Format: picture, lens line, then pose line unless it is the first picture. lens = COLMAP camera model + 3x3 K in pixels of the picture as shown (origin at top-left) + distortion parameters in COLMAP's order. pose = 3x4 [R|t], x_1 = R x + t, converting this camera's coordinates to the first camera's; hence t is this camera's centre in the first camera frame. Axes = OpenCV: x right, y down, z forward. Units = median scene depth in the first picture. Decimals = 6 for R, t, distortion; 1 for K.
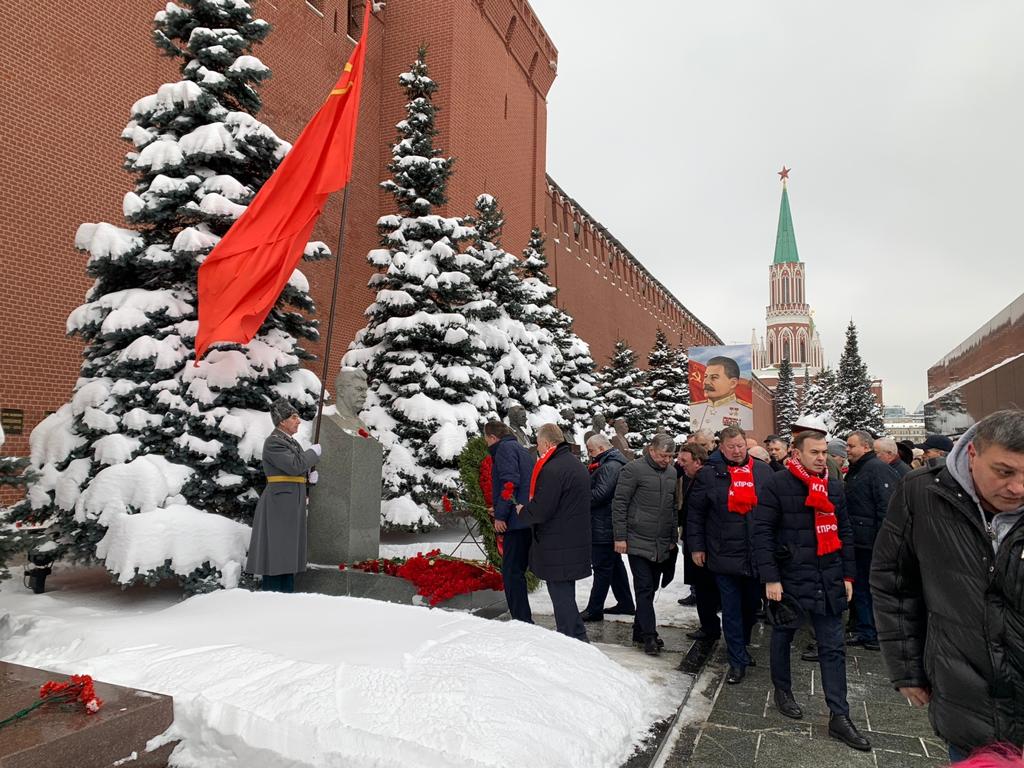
lens RADIAL K [[793.5, 0, 494.8], [0, 793.5, 384.0], [0, 0, 1]] dist [0.031939, -0.008967]
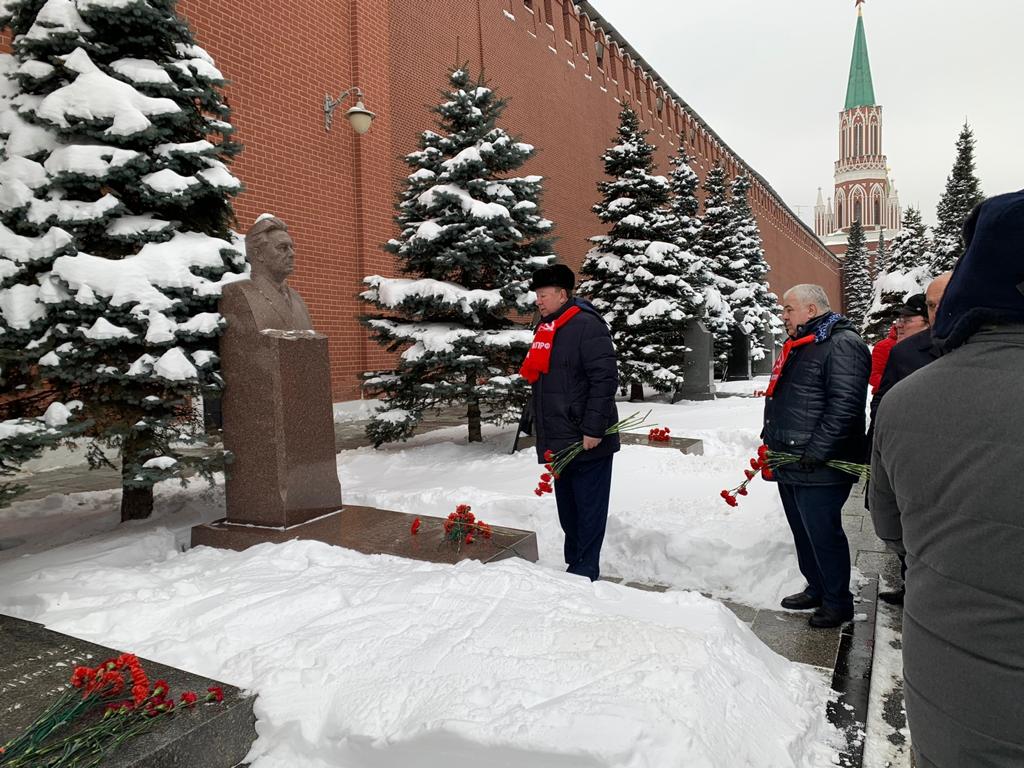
lens RADIAL K [[798.9, 0, 512.0], [0, 798.9, 384.0], [0, 0, 1]] dist [0.046689, -0.005695]
pose [[0.997926, -0.036216, -0.053226, 0.135426], [0.043211, 0.989659, 0.136774, 0.034817], [0.047723, -0.138790, 0.989171, 0.388005]]
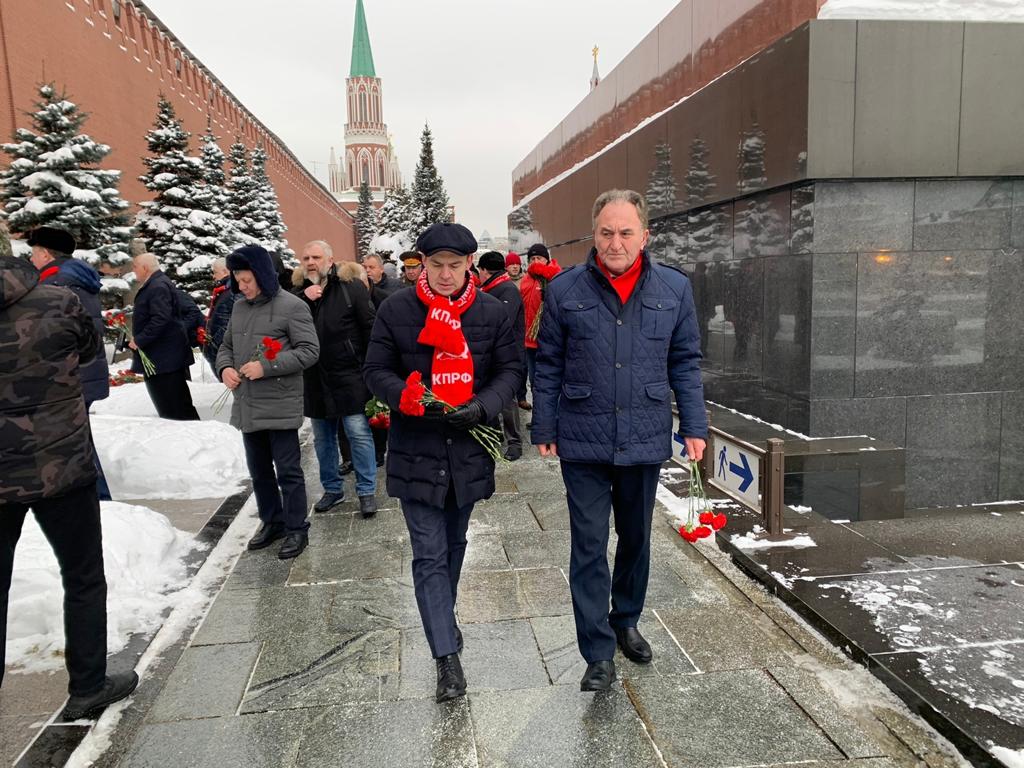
lens RADIAL K [[793.5, 0, 494.8], [0, 793.5, 384.0], [0, 0, 1]] dist [0.031939, -0.008967]
pose [[0.875740, -0.092314, 0.473876, 0.098844], [-0.010436, 0.977700, 0.209747, 0.020402], [-0.482671, -0.188629, 0.855247, 0.224109]]
